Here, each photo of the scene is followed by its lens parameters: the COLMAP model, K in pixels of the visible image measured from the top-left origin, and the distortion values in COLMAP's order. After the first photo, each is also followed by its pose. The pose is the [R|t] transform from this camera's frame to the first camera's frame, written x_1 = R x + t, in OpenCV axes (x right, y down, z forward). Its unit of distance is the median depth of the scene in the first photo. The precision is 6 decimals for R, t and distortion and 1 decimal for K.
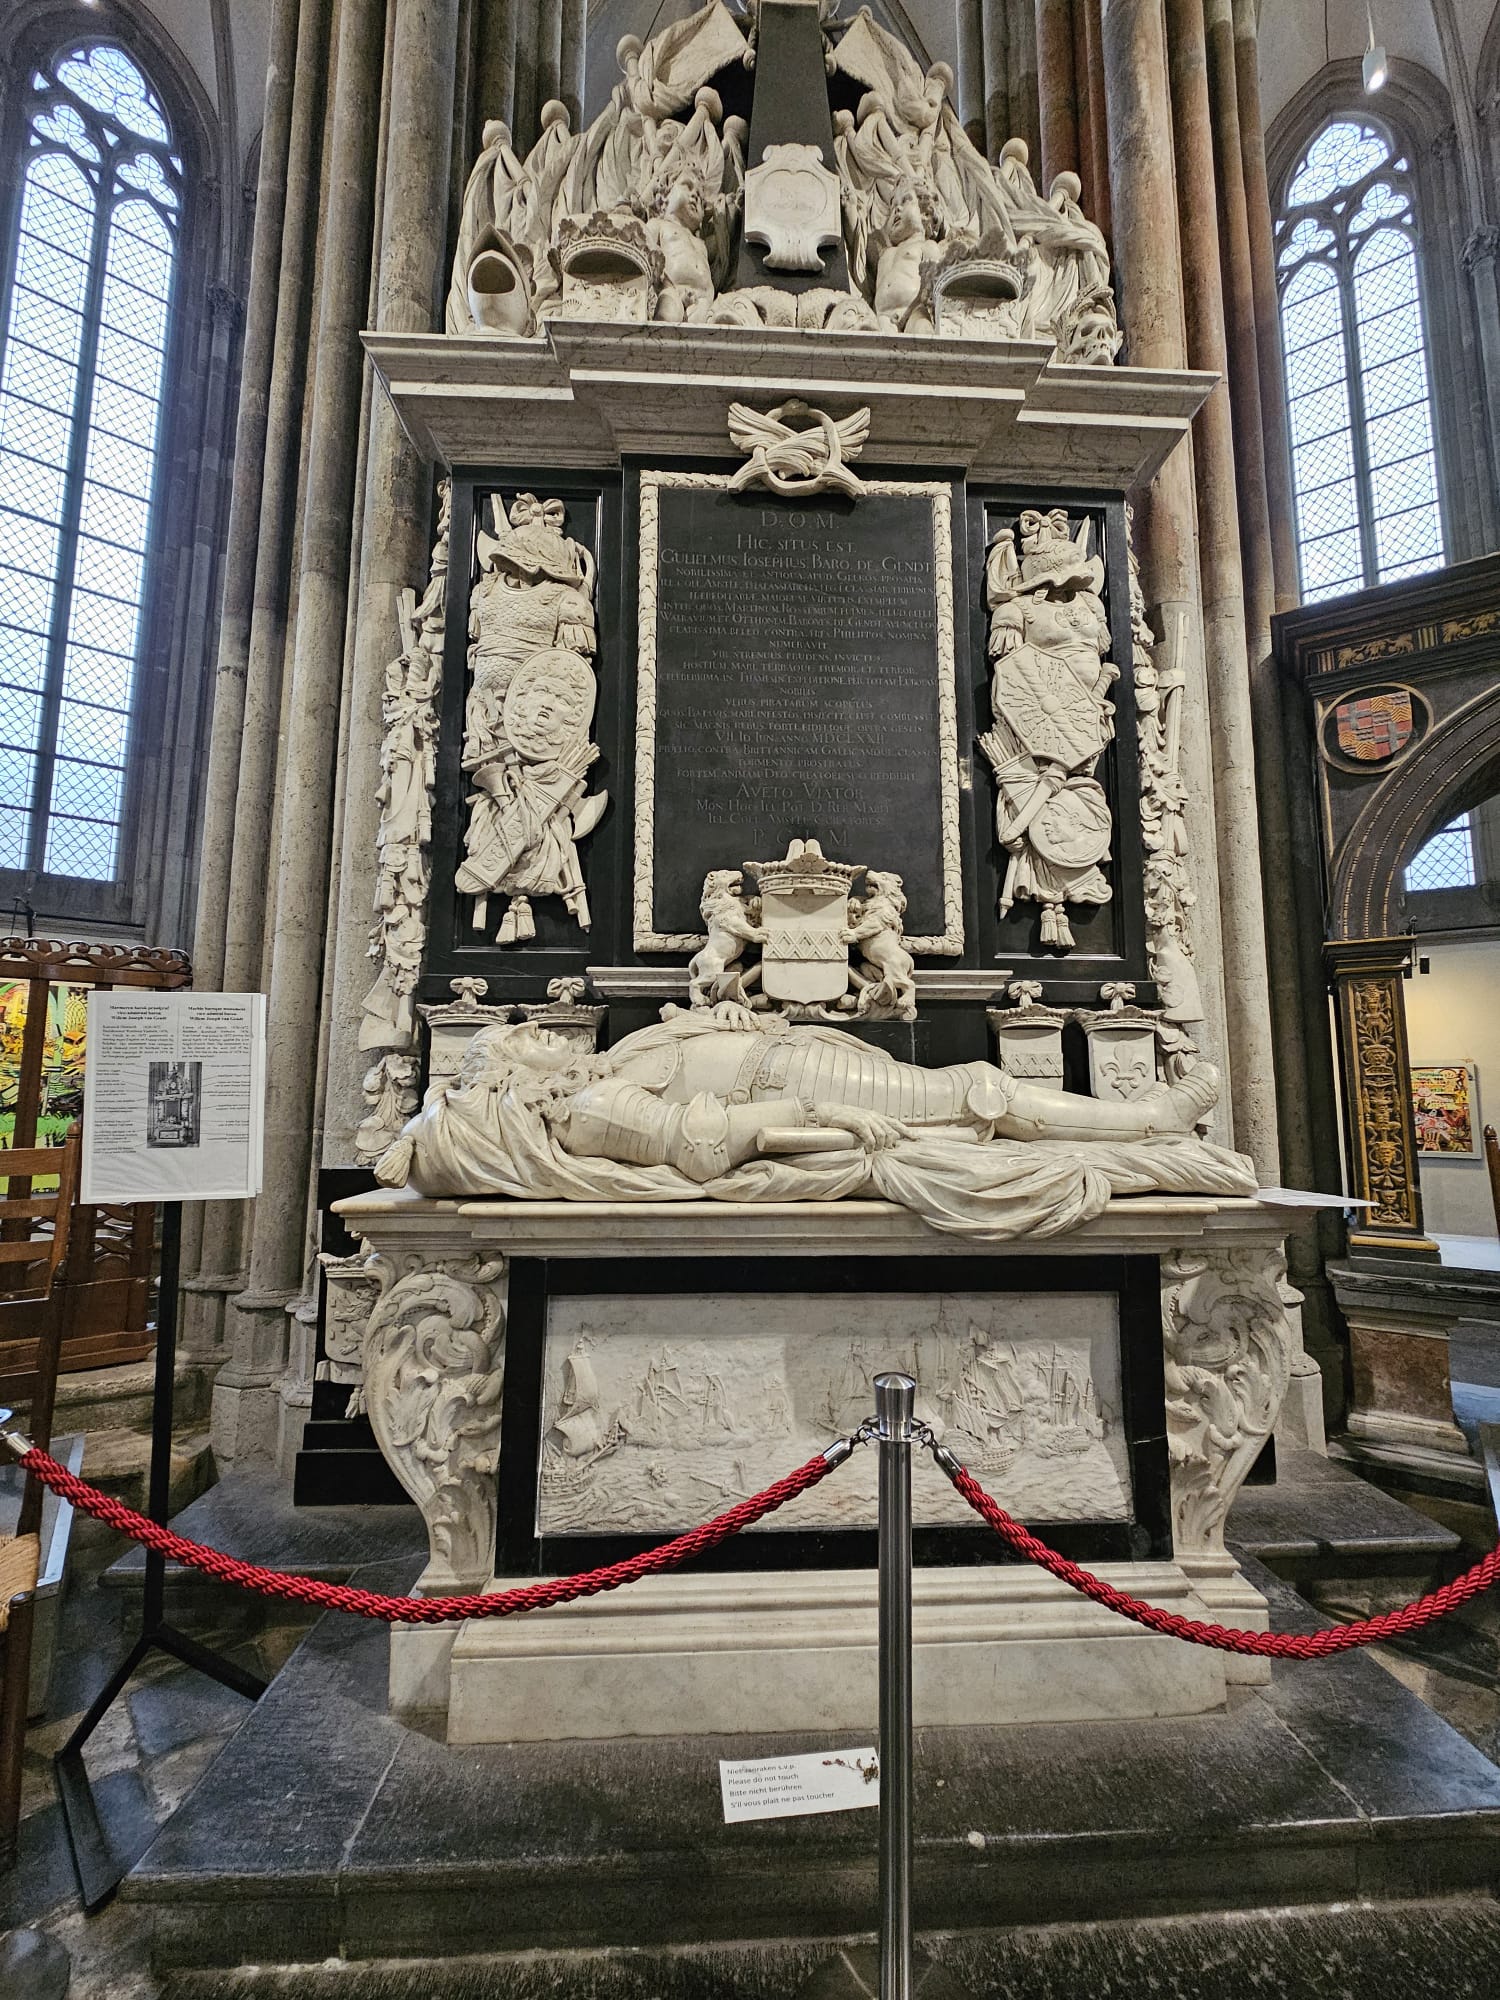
lens RADIAL K [[802.1, 0, 751.6], [0, 802.1, 998.8], [0, 0, 1]] dist [0.000119, 0.000000]
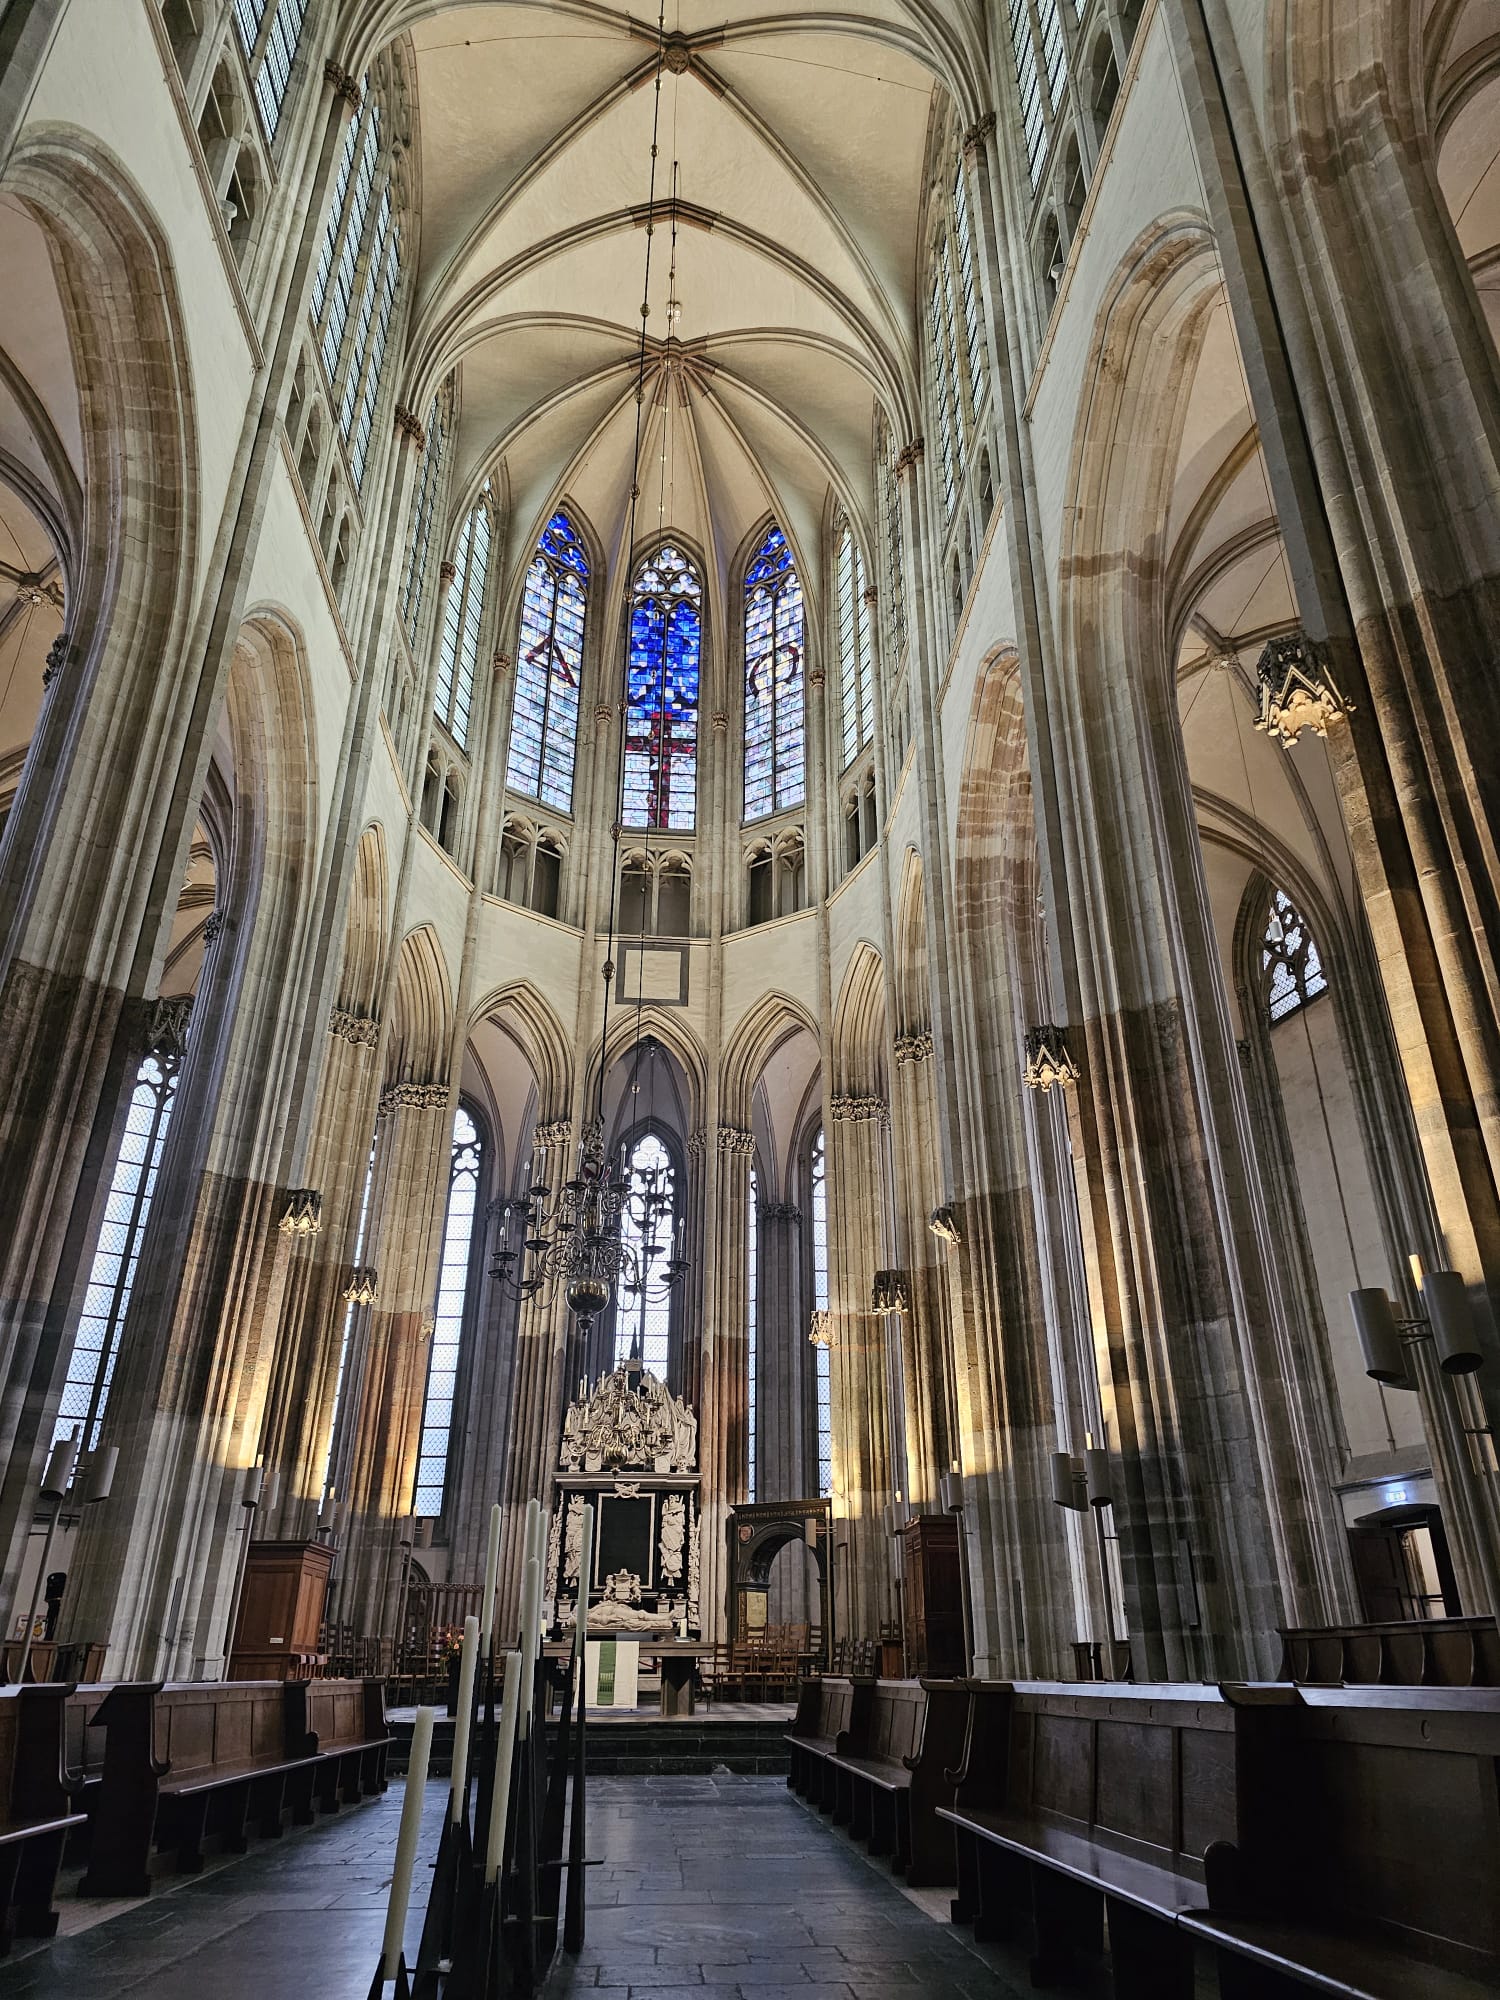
lens RADIAL K [[1343.2, 0, 752.1], [0, 1343.2, 995.6], [0, 0, 1]] dist [0.043348, 0.000786]
pose [[0.999758, 0.006548, 0.021019, 0.726356], [0.001240, 0.936494, -0.350682, -0.611142], [-0.021981, 0.350623, 0.936259, -9.268351]]
